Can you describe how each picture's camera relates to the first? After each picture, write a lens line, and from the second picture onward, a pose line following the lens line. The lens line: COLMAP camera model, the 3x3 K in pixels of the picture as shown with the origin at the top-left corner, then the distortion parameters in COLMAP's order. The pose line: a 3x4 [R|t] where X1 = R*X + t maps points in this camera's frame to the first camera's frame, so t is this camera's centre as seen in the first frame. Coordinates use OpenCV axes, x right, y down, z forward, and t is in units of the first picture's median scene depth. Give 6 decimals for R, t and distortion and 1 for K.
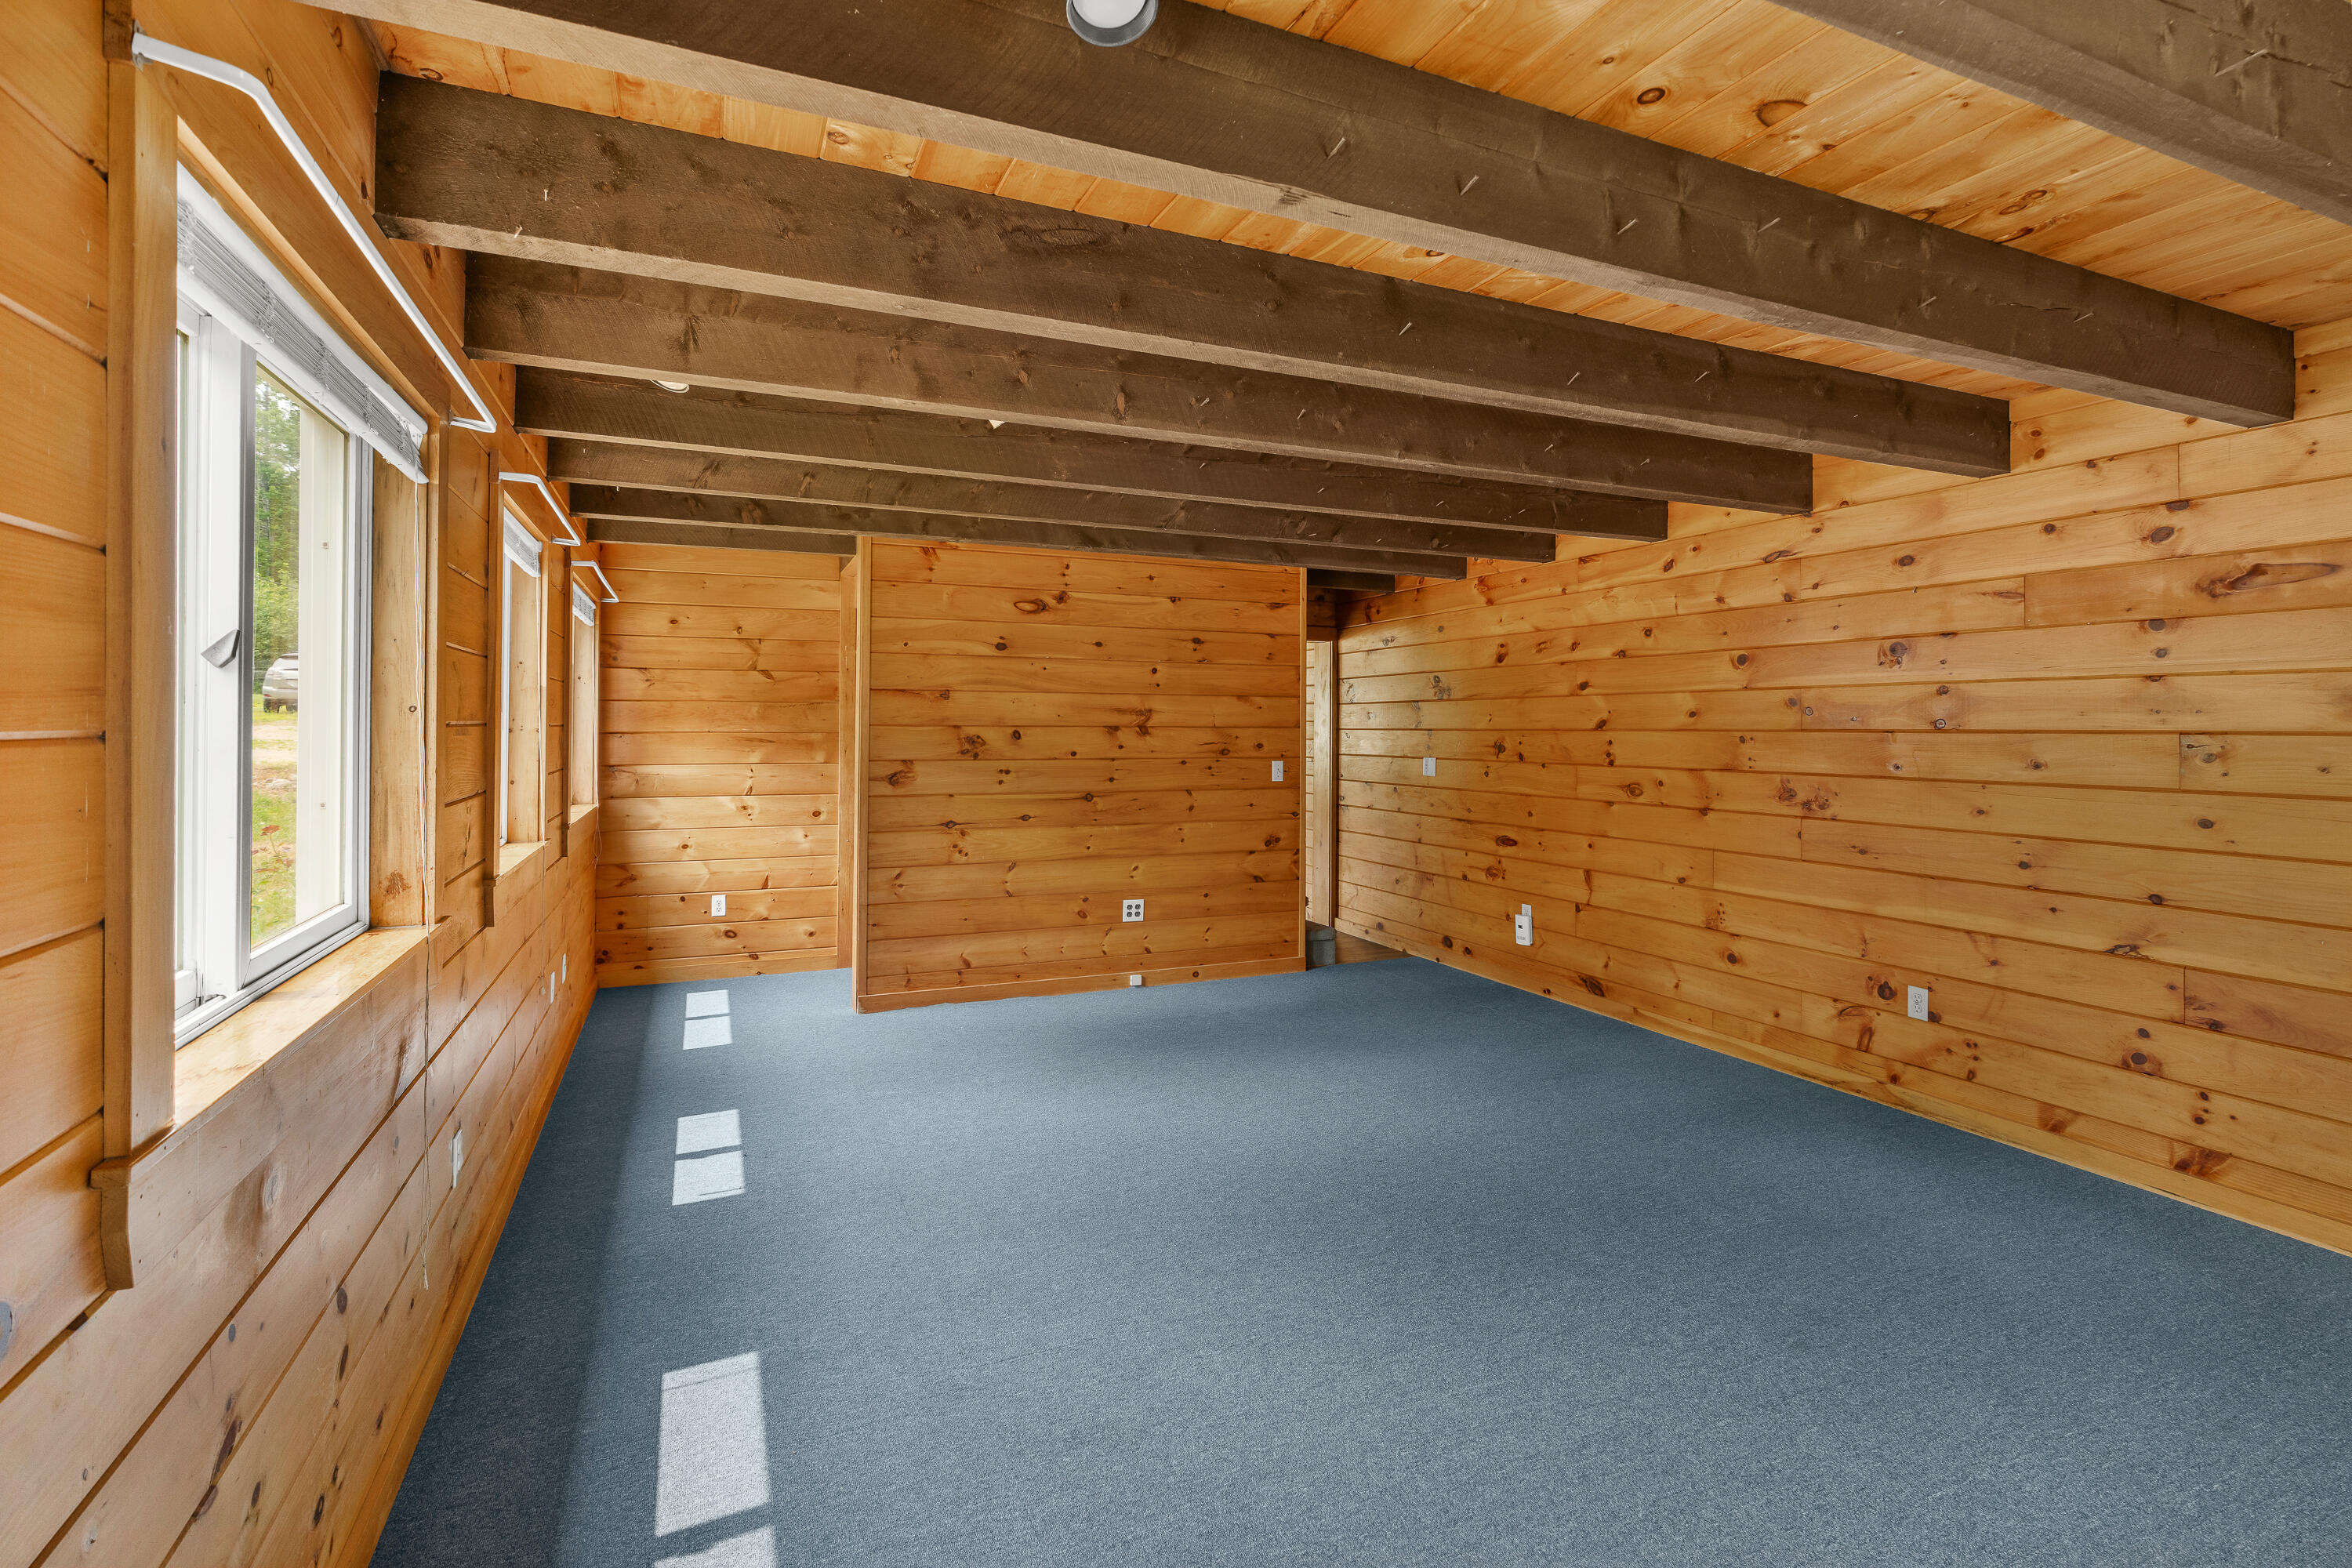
lens RADIAL K [[1067.5, 0, 1161.1], [0, 1067.5, 713.5], [0, 0, 1]] dist [-0.025919, -0.000052]
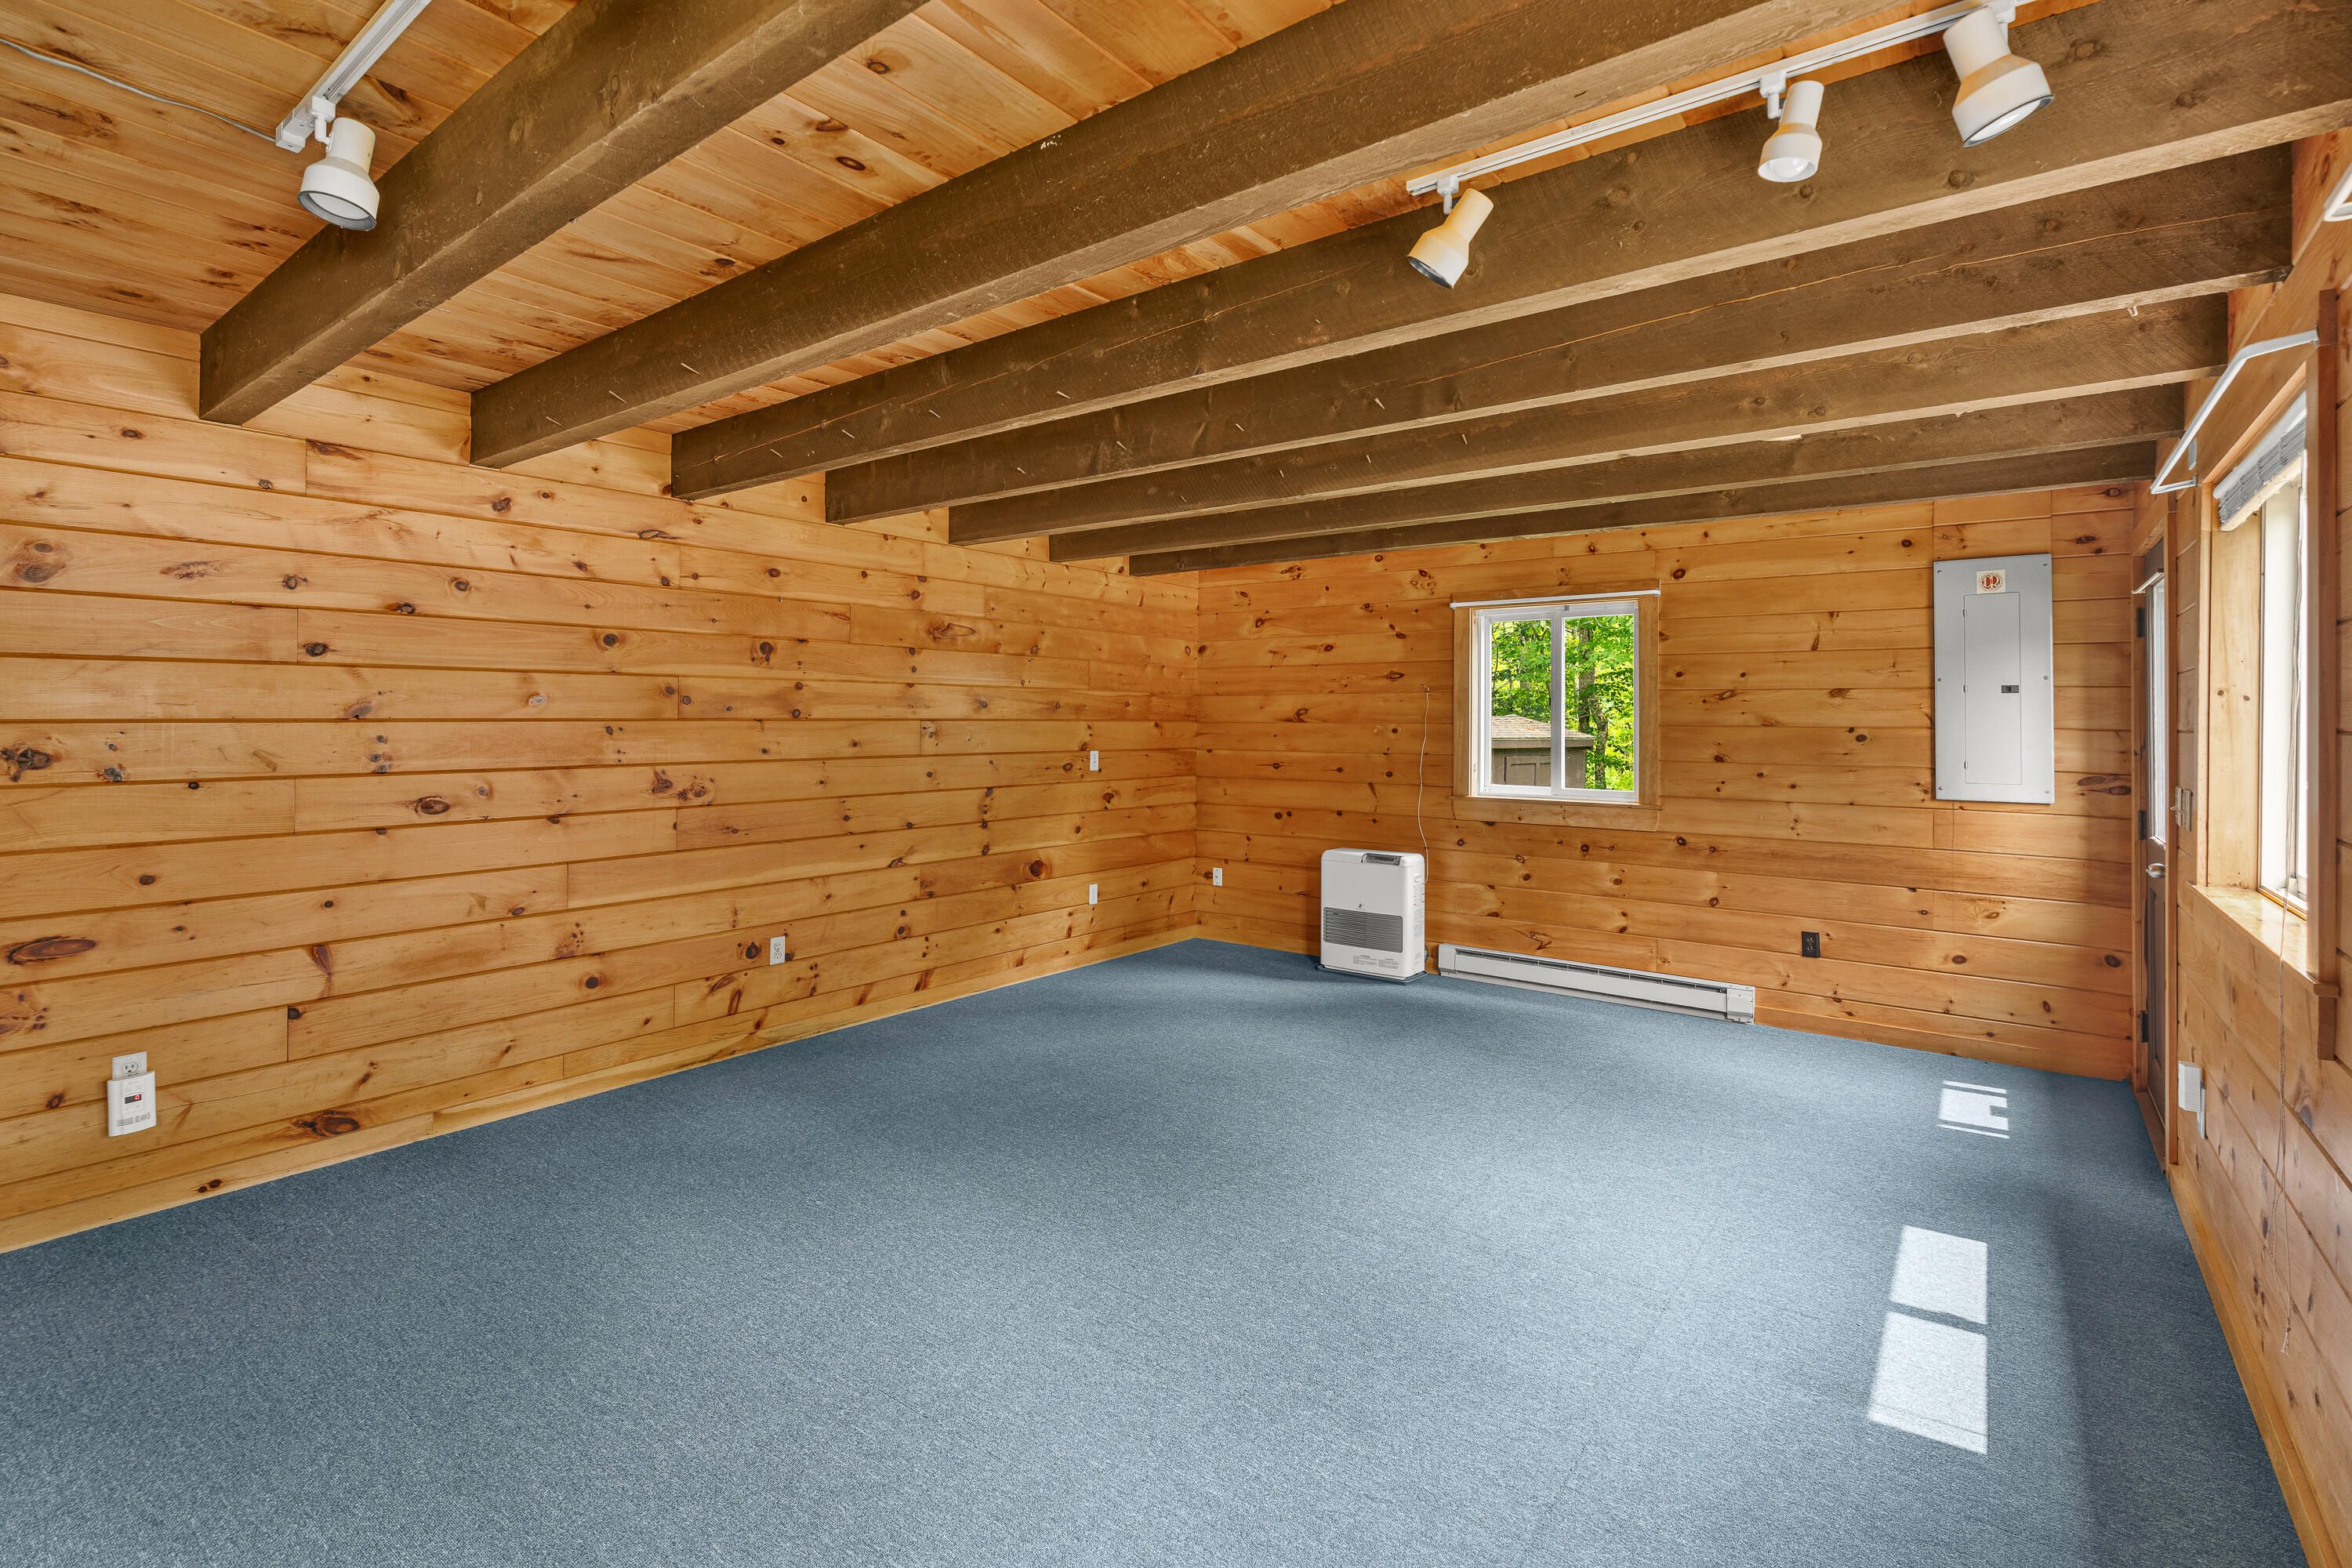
lens RADIAL K [[1067.5, 0, 1161.1], [0, 1067.5, 713.5], [0, 0, 1]] dist [-0.025919, -0.000052]
pose [[-0.493097, -0.004024, 0.869965, -0.598272], [-0.016296, 0.999857, -0.004612, 0.009509], [-0.869822, -0.016451, -0.493092, 1.380282]]
